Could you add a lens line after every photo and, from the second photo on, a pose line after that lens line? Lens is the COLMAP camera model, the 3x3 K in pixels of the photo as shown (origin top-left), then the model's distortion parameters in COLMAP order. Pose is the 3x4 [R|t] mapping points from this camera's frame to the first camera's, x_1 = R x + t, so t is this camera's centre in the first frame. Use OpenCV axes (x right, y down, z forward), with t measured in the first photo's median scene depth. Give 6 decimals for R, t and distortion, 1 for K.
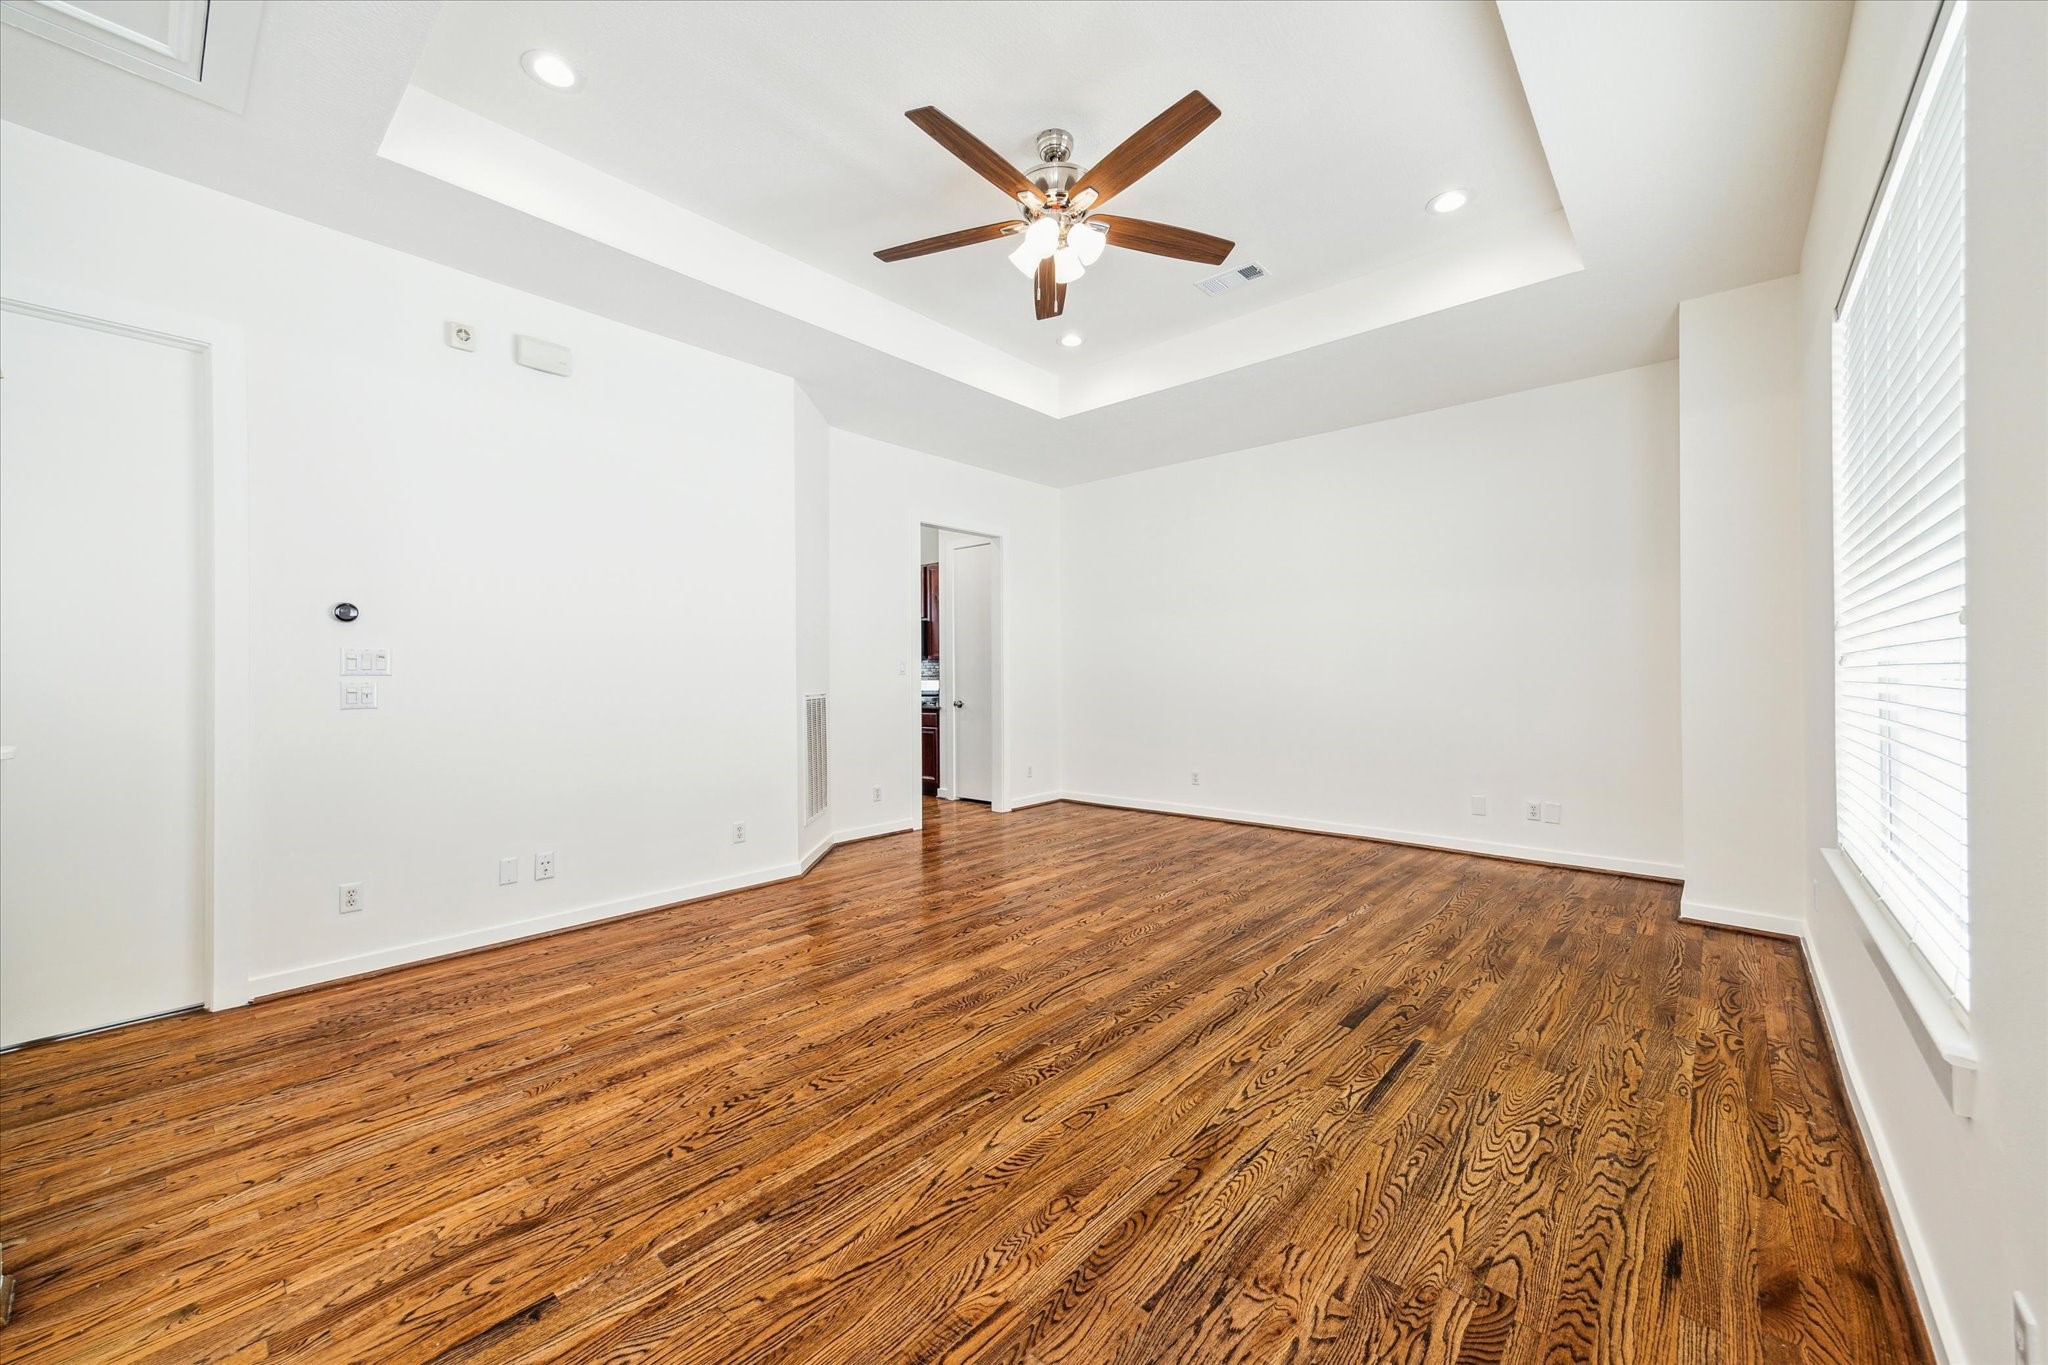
lens RADIAL K [[787.7, 0, 1029.9], [0, 787.7, 680.7], [0, 0, 1]] dist [0.020516, 0.000139]
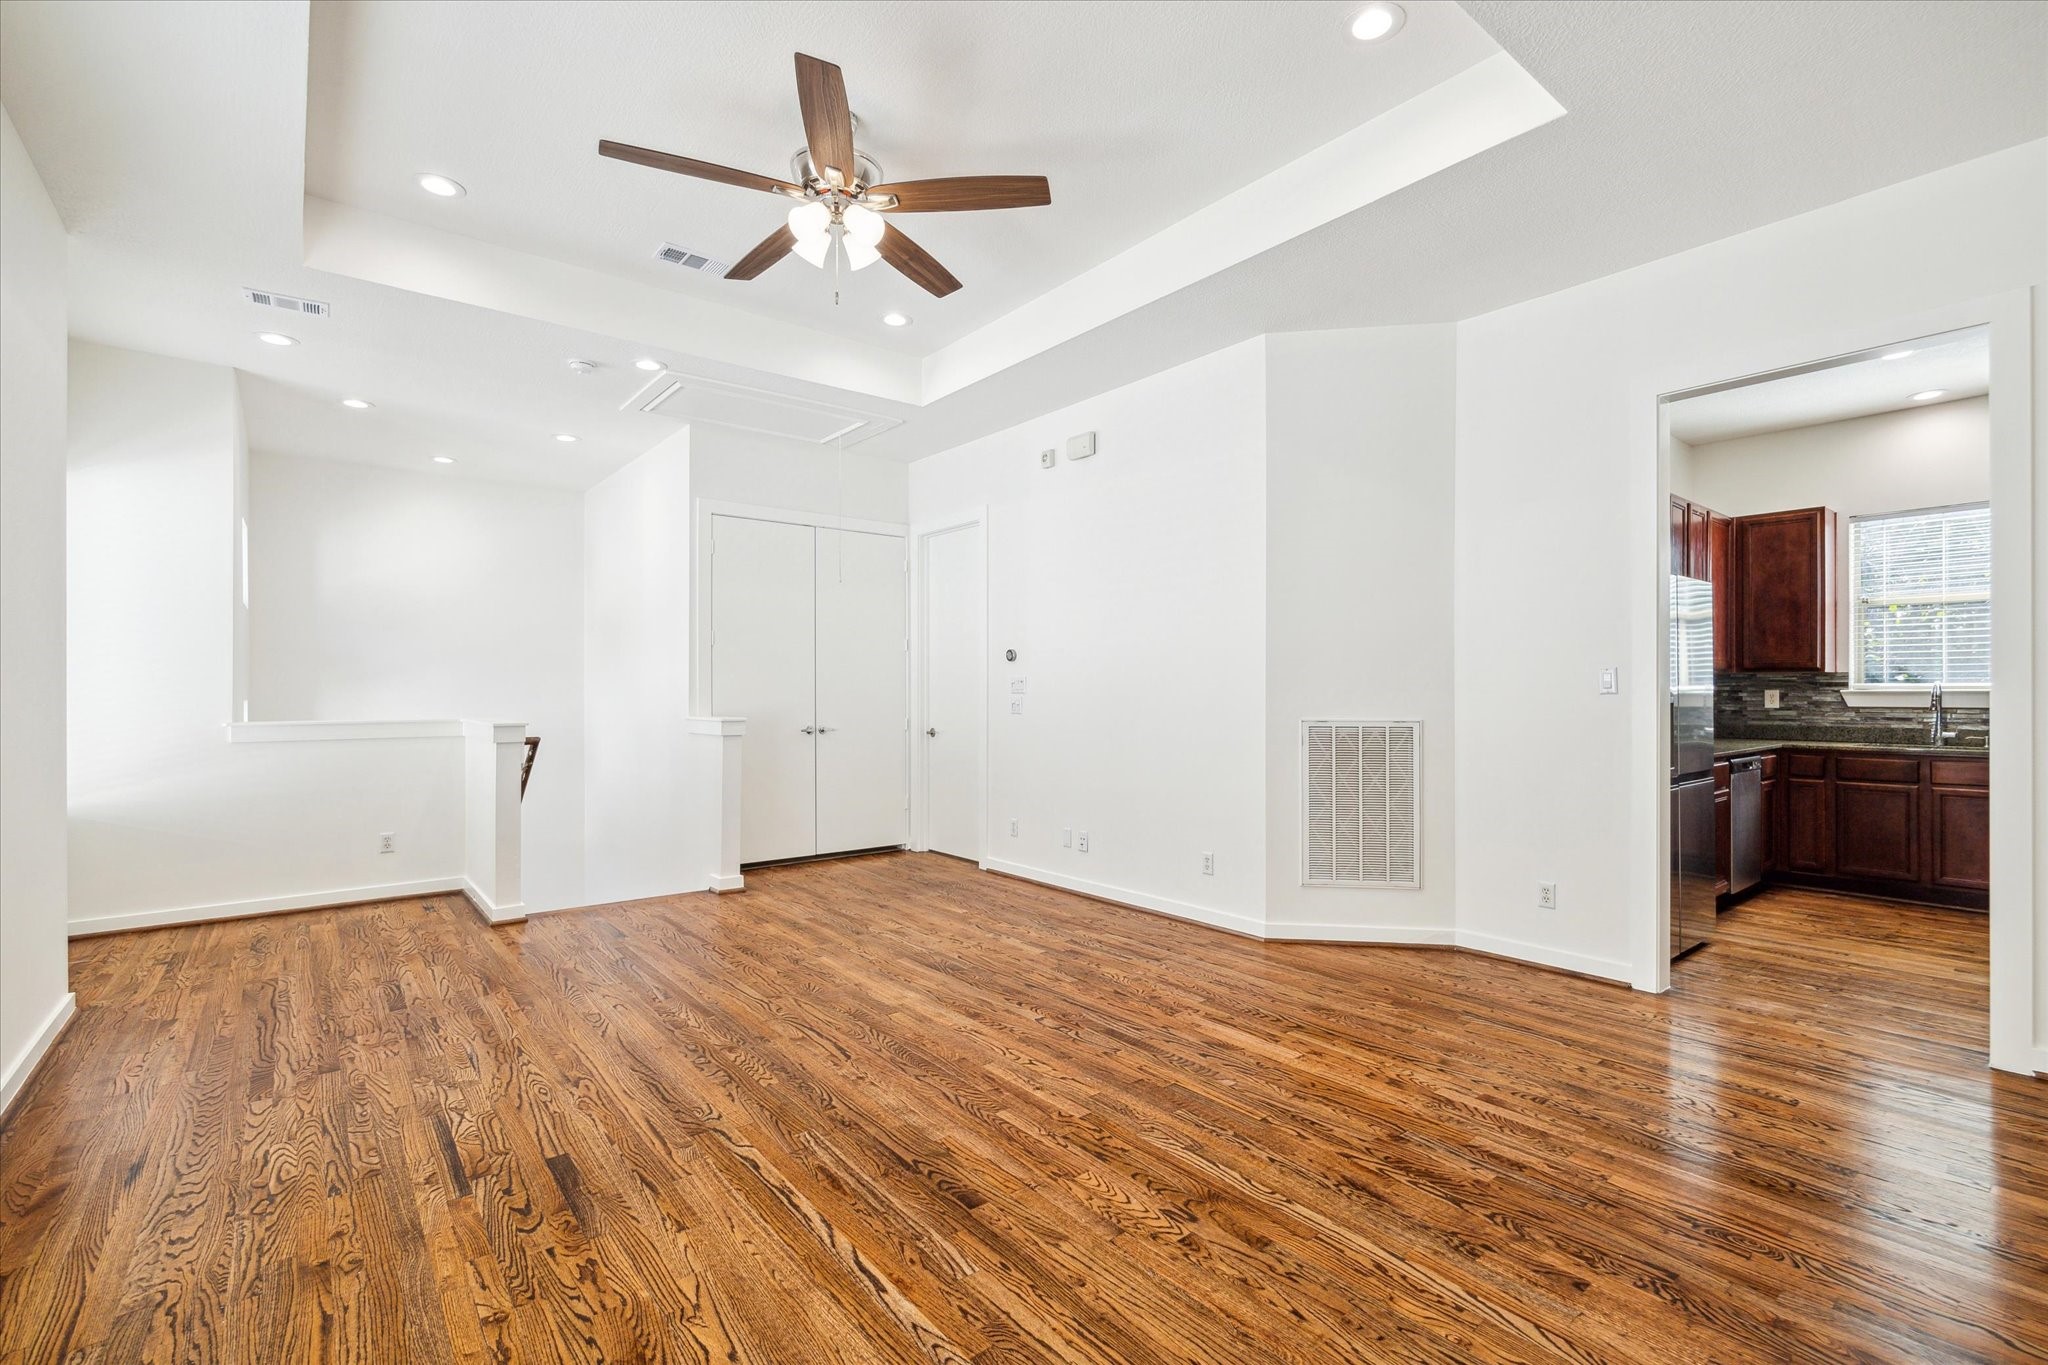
lens RADIAL K [[910.7, 0, 1013.6], [0, 910.7, 687.8], [0, 0, 1]] dist [-0.001726, 0.000279]
pose [[-0.184920, 0.002446, -0.982751, 1.017698], [-0.001200, 0.999996, 0.002715, -0.023070], [0.982753, 0.001681, -0.184916, 1.371057]]
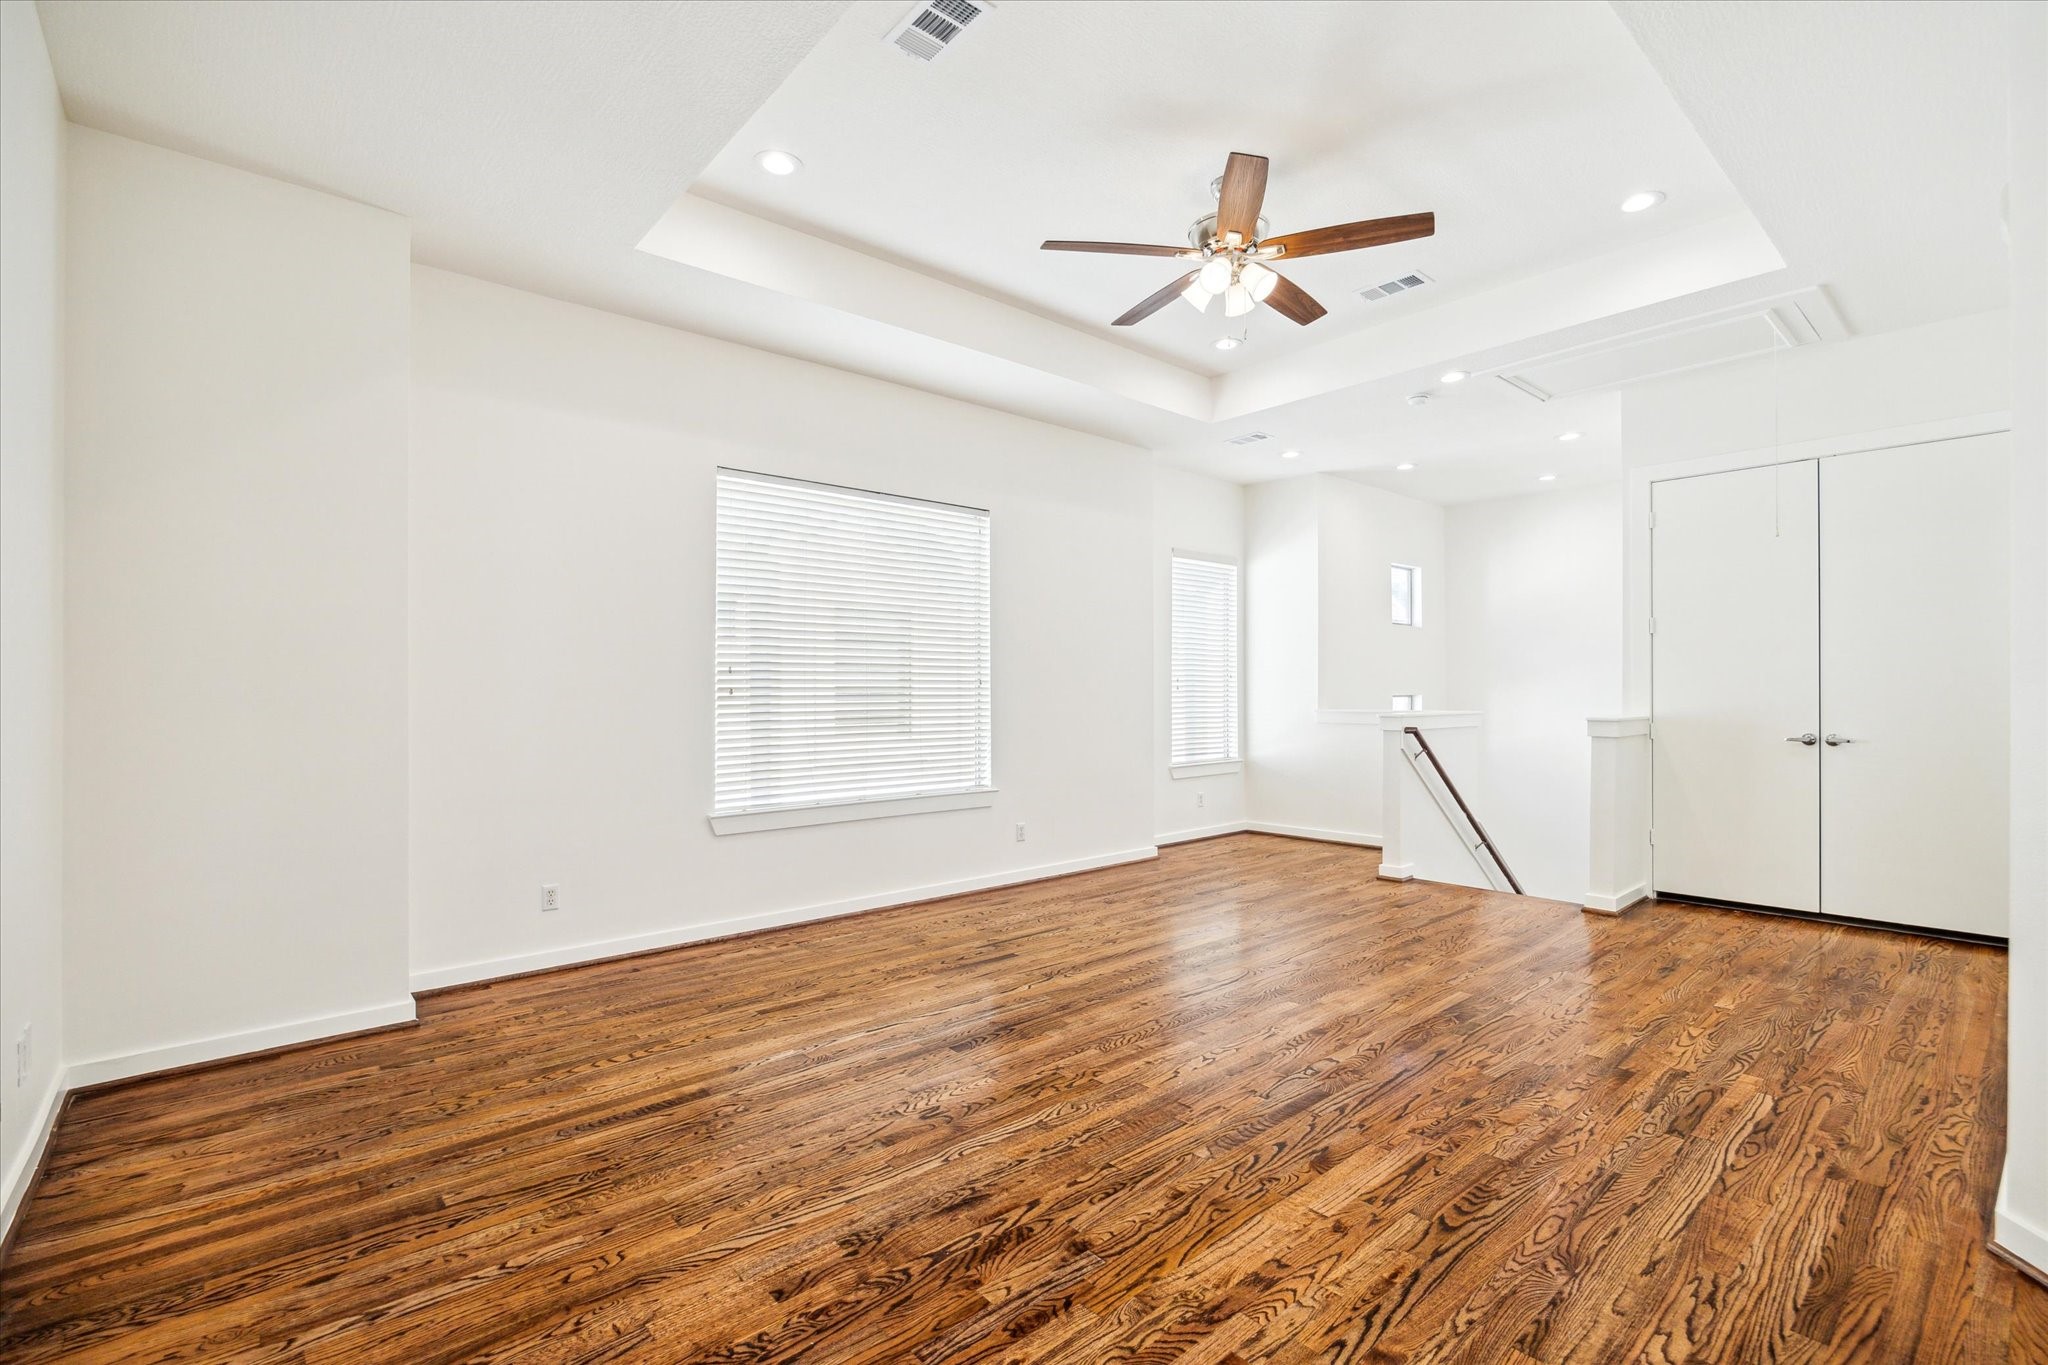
lens RADIAL K [[910.7, 0, 1053.2], [0, 910.7, 684.7], [0, 0, 1]] dist [-0.001726, 0.000279]
pose [[-0.993769, 0.010824, 0.110932, 0.132715], [0.010495, 0.999939, -0.003553, -0.017835], [-0.110963, -0.002367, -0.993822, 2.176612]]
